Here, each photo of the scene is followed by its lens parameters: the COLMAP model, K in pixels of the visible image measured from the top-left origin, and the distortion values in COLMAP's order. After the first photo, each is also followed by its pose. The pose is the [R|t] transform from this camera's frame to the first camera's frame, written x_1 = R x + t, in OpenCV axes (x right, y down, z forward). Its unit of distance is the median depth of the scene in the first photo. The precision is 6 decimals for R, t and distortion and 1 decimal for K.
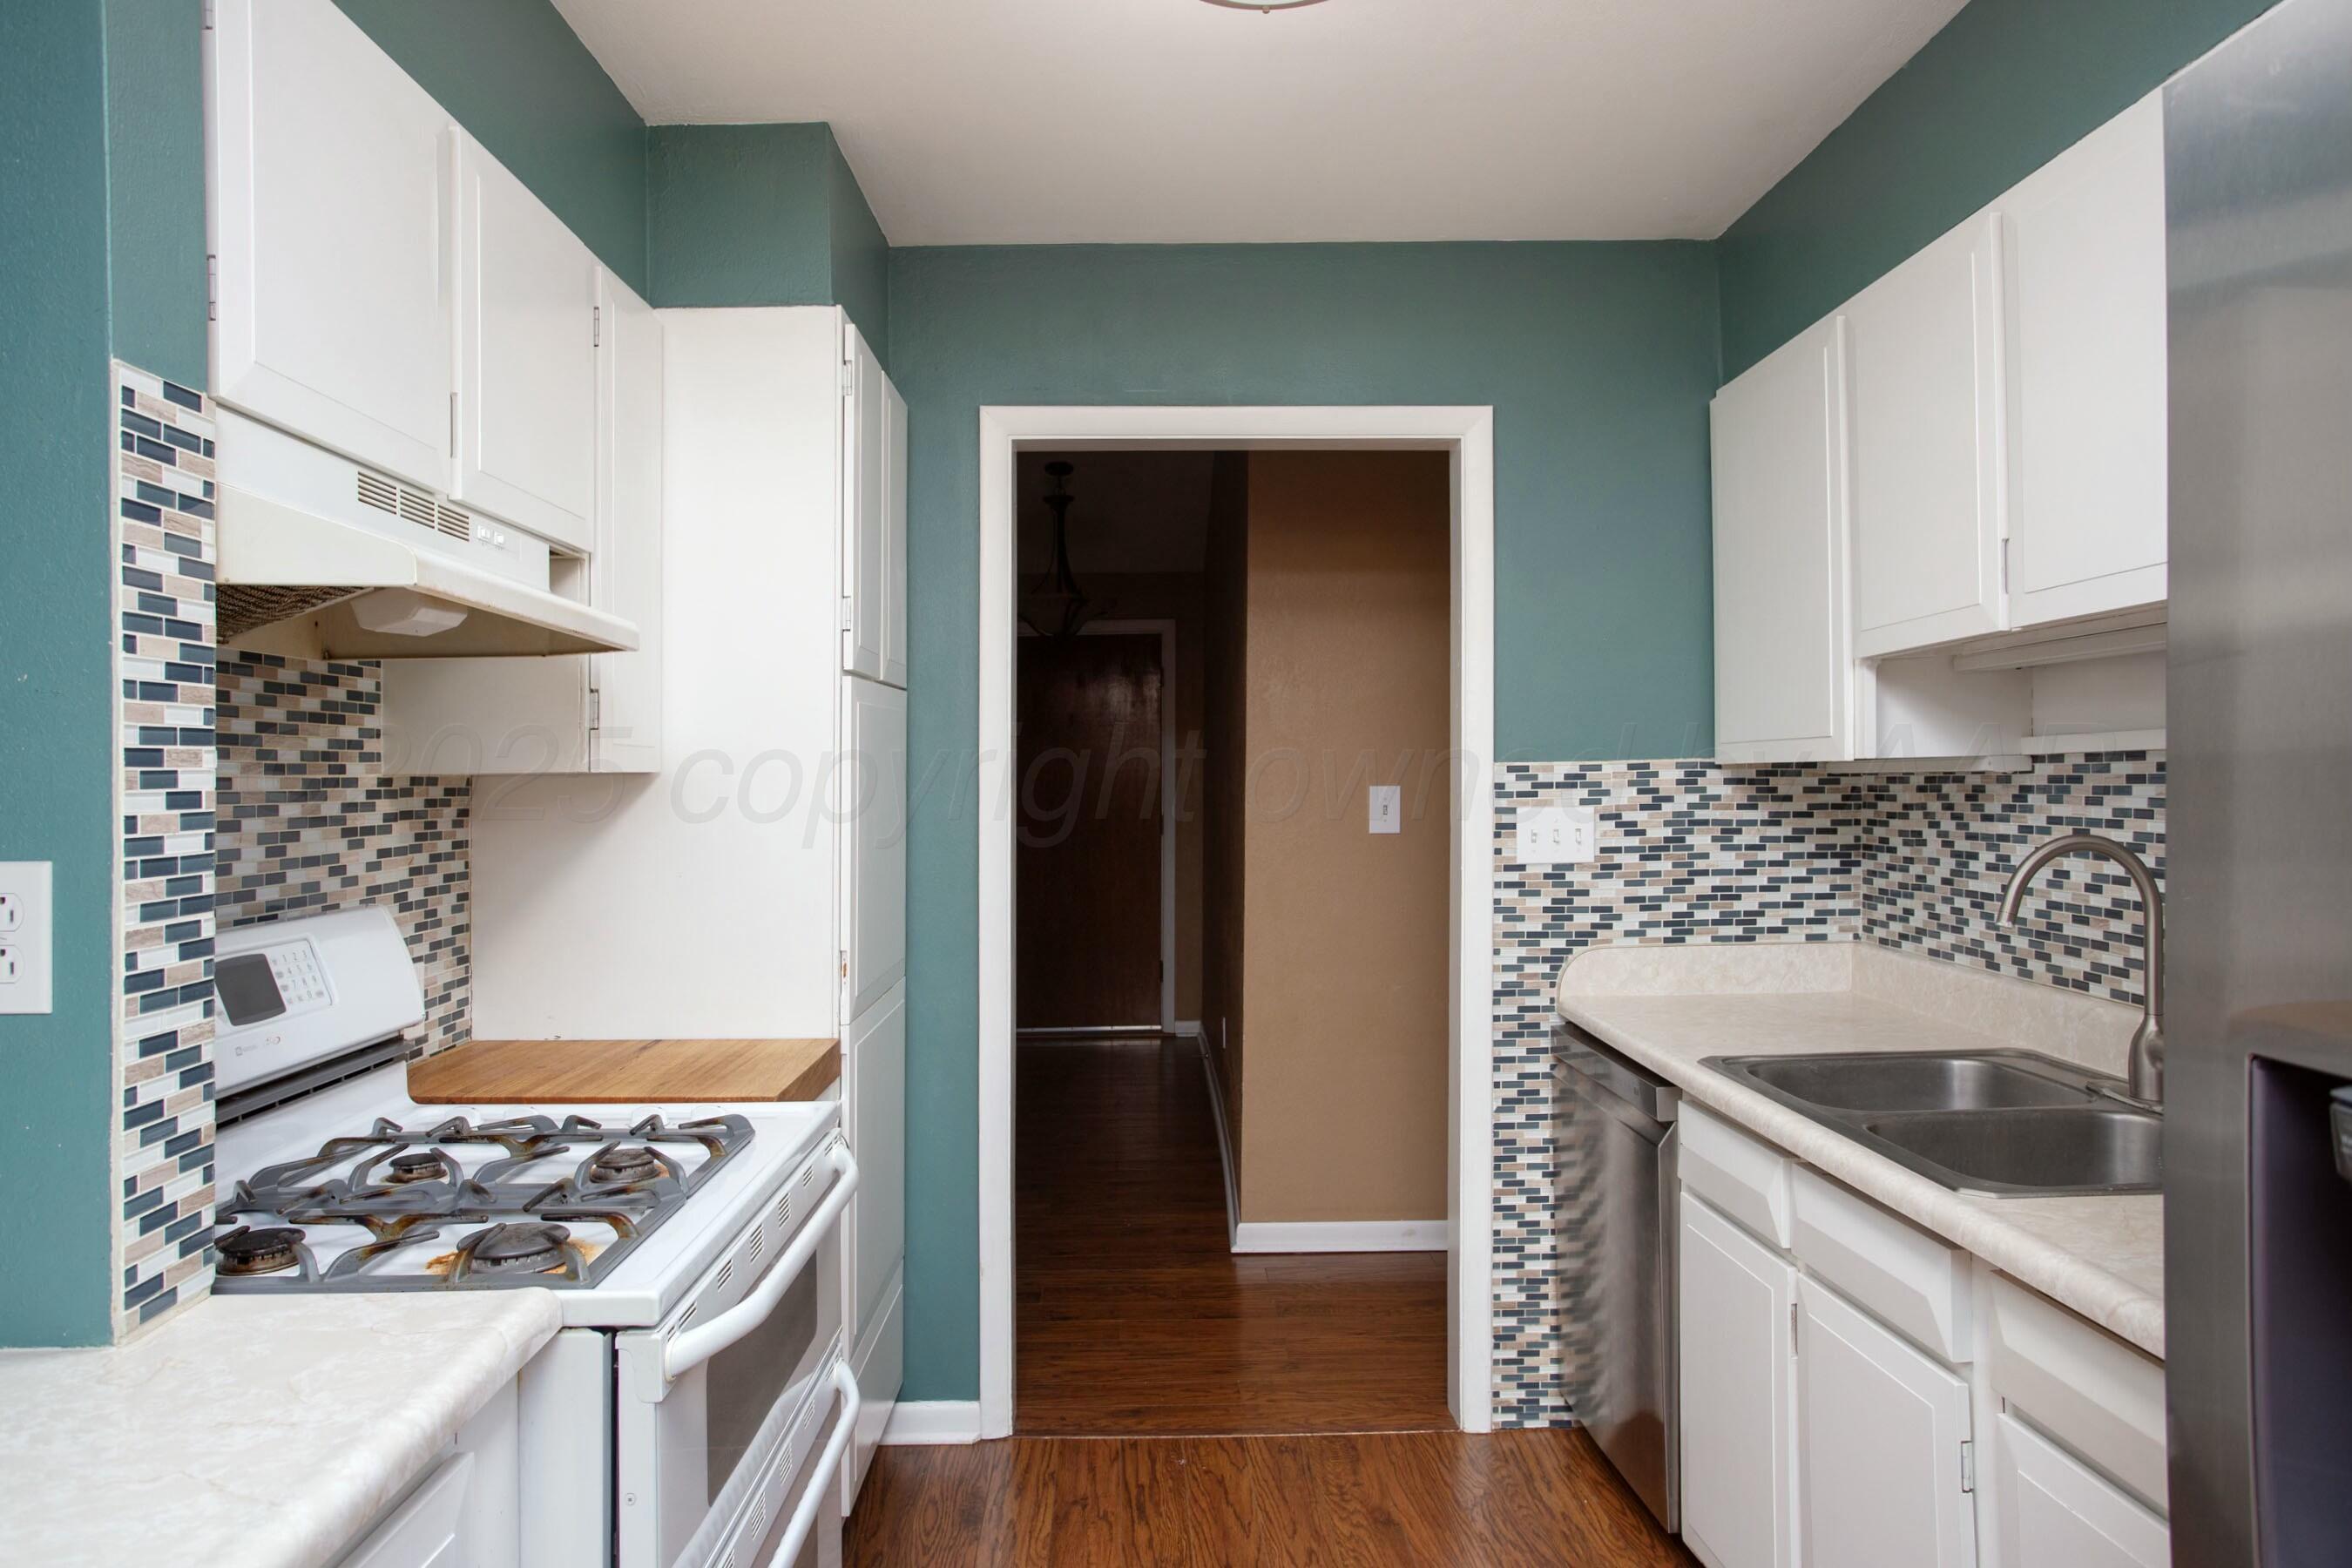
lens RADIAL K [[1485.6, 0, 1166.3], [0, 1485.6, 769.0], [0, 0, 1]] dist [-0.036087, 0.002611]
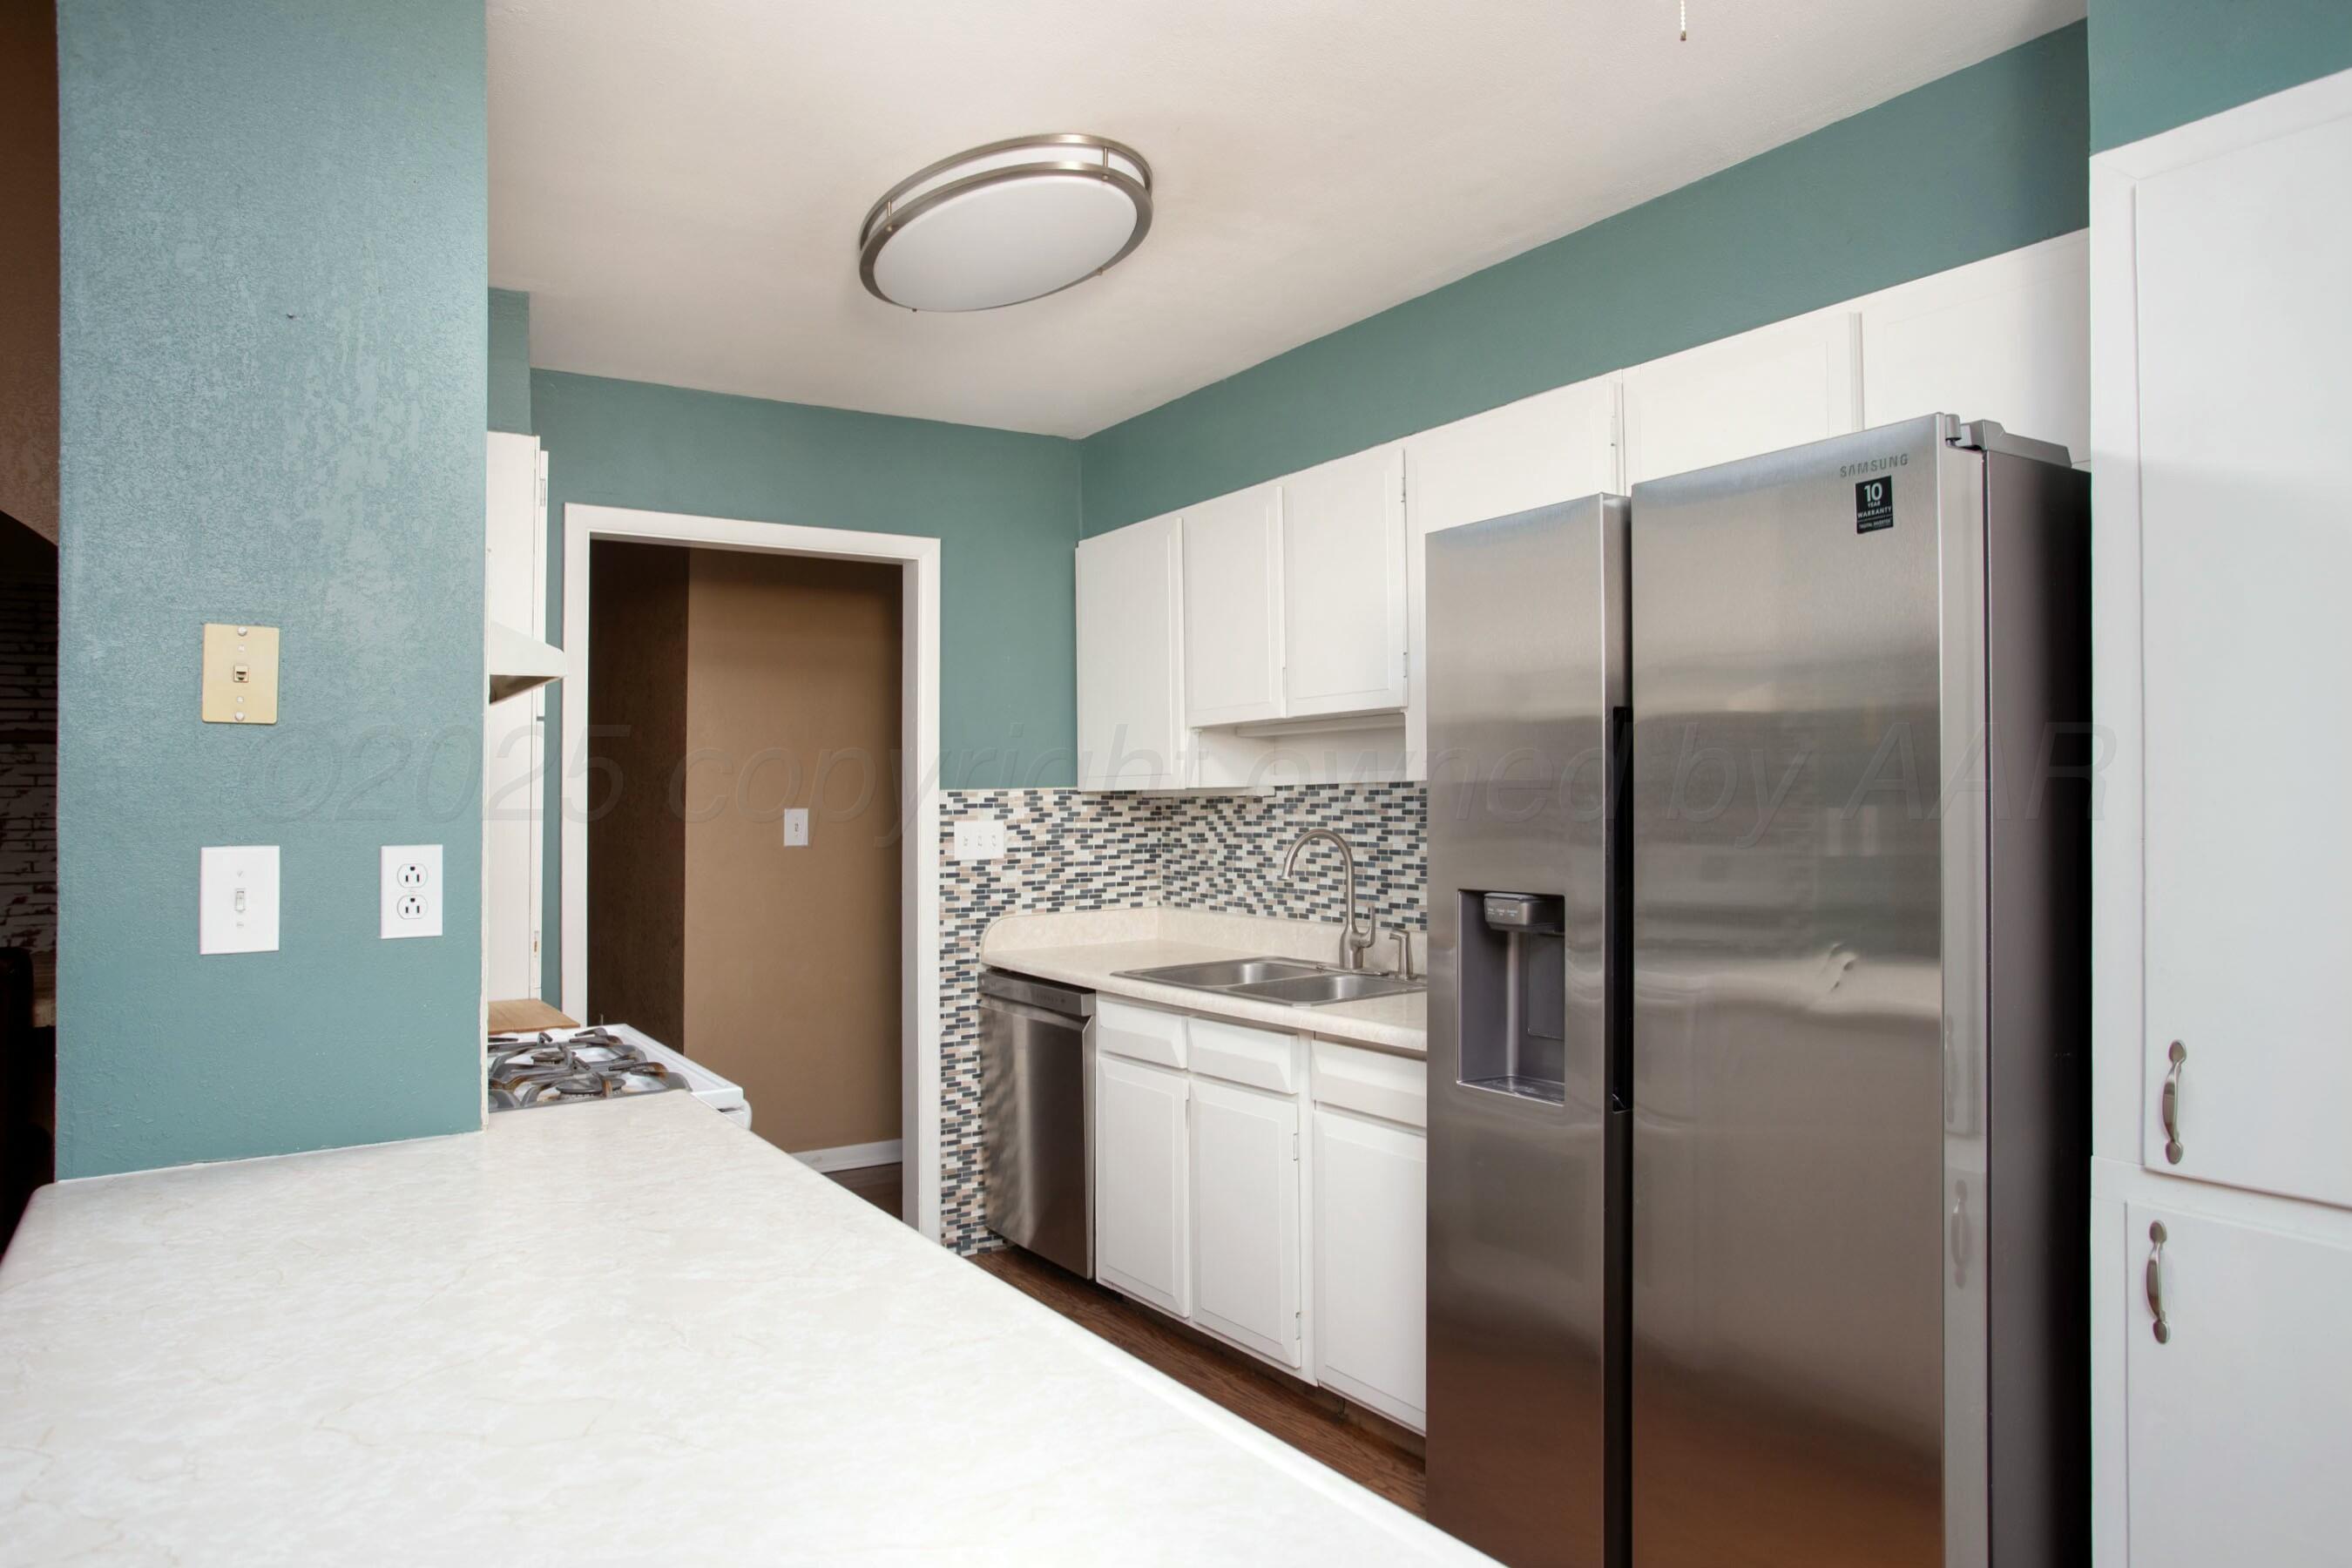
lens RADIAL K [[1470.8, 0, 1171.0], [0, 1470.8, 793.4], [0, 0, 1]] dist [-0.006290, -0.001871]
pose [[0.844533, 0.002874, 0.535496, -0.348996], [-0.000387, 0.999989, -0.004757, 0.005858], [-0.535504, 0.003810, 0.844524, -0.311979]]
